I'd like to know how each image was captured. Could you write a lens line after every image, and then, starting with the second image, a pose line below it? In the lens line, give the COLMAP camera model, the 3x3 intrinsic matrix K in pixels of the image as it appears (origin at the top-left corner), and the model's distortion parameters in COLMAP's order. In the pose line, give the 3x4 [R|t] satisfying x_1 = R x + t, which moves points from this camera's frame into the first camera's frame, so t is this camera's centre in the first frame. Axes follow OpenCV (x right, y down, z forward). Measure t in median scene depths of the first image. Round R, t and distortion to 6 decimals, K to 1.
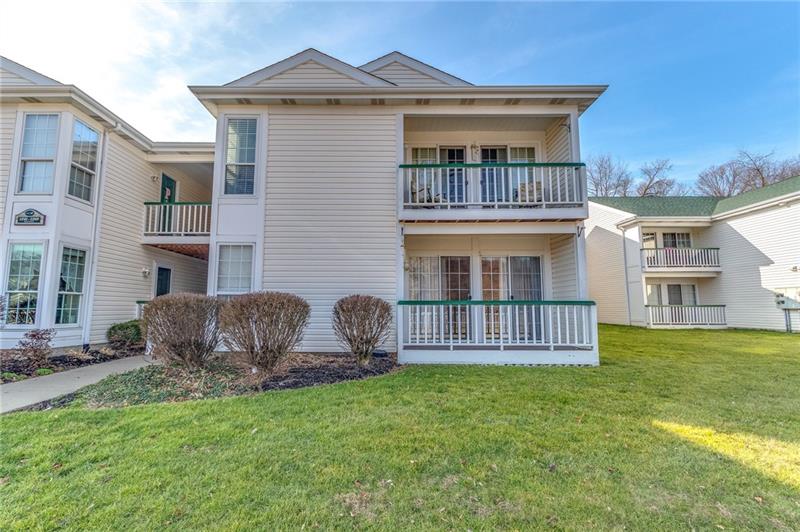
lens RADIAL K [[373.5, 0, 384.9], [0, 373.5, 263.9], [0, 0, 1]] dist [-0.000272, -0.000738]
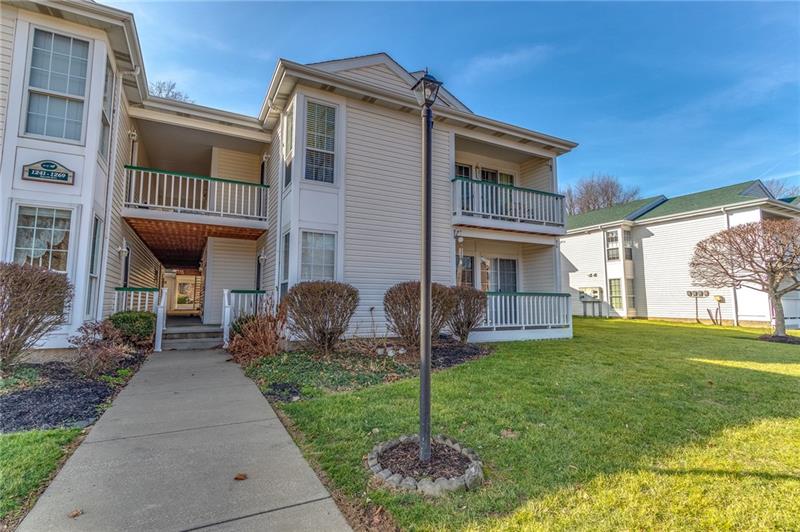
lens RADIAL K [[373.5, 0, 384.9], [0, 373.5, 263.9], [0, 0, 1]] dist [-0.000272, -0.000738]
pose [[0.893779, 0.047854, 0.445947, -0.610407], [-0.055073, 0.998477, 0.003235, 0.017462], [-0.445113, -0.027451, 0.895053, 0.030336]]
